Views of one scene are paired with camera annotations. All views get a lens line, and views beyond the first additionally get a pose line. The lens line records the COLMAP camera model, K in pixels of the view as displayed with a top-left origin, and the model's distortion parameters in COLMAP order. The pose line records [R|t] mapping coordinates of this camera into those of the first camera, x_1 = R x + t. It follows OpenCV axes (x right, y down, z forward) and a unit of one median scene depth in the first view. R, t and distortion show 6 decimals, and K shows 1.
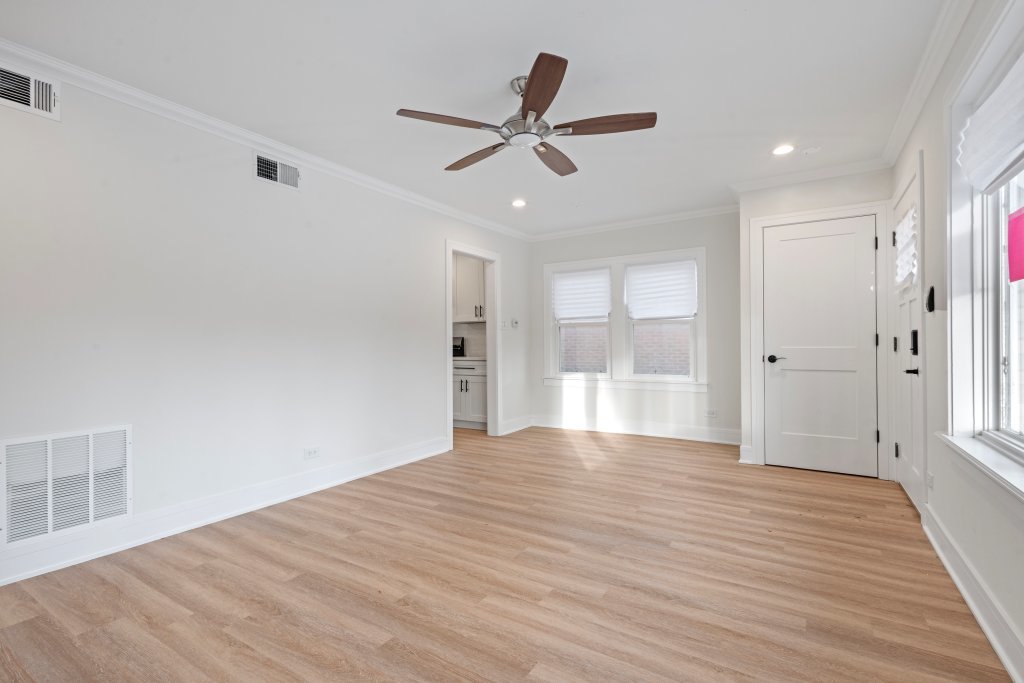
lens RADIAL K [[471.8, 0, 505.7], [0, 471.8, 343.0], [0, 0, 1]] dist [0.009338, -0.002520]
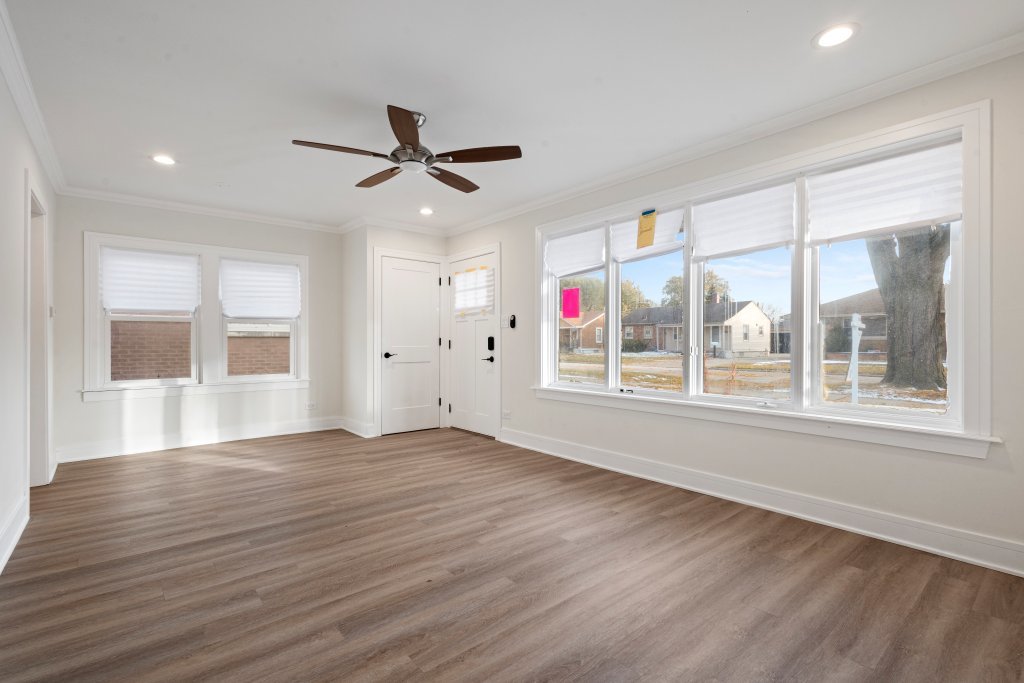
lens RADIAL K [[471.8, 0, 509.0], [0, 471.8, 341.4], [0, 0, 1]] dist [0.009338, -0.002520]
pose [[0.304970, 0.010151, 0.952308, -0.864418], [-0.004058, 0.999948, -0.009359, 0.007797], [-0.952353, -0.001010, 0.304996, 0.372770]]
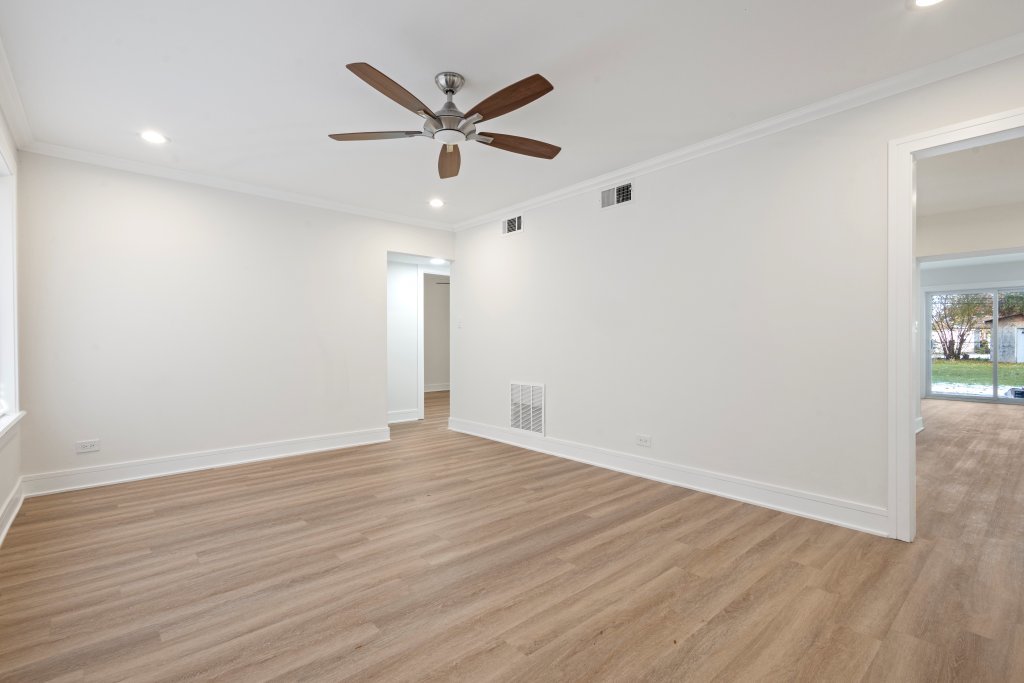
lens RADIAL K [[471.8, 0, 509.7], [0, 471.8, 342.3], [0, 0, 1]] dist [0.009338, -0.002520]
pose [[-0.278009, 0.008437, -0.960541, 0.852605], [0.008867, 0.999941, 0.006217, 0.000850], [0.960538, -0.006789, -0.278067, 1.228066]]
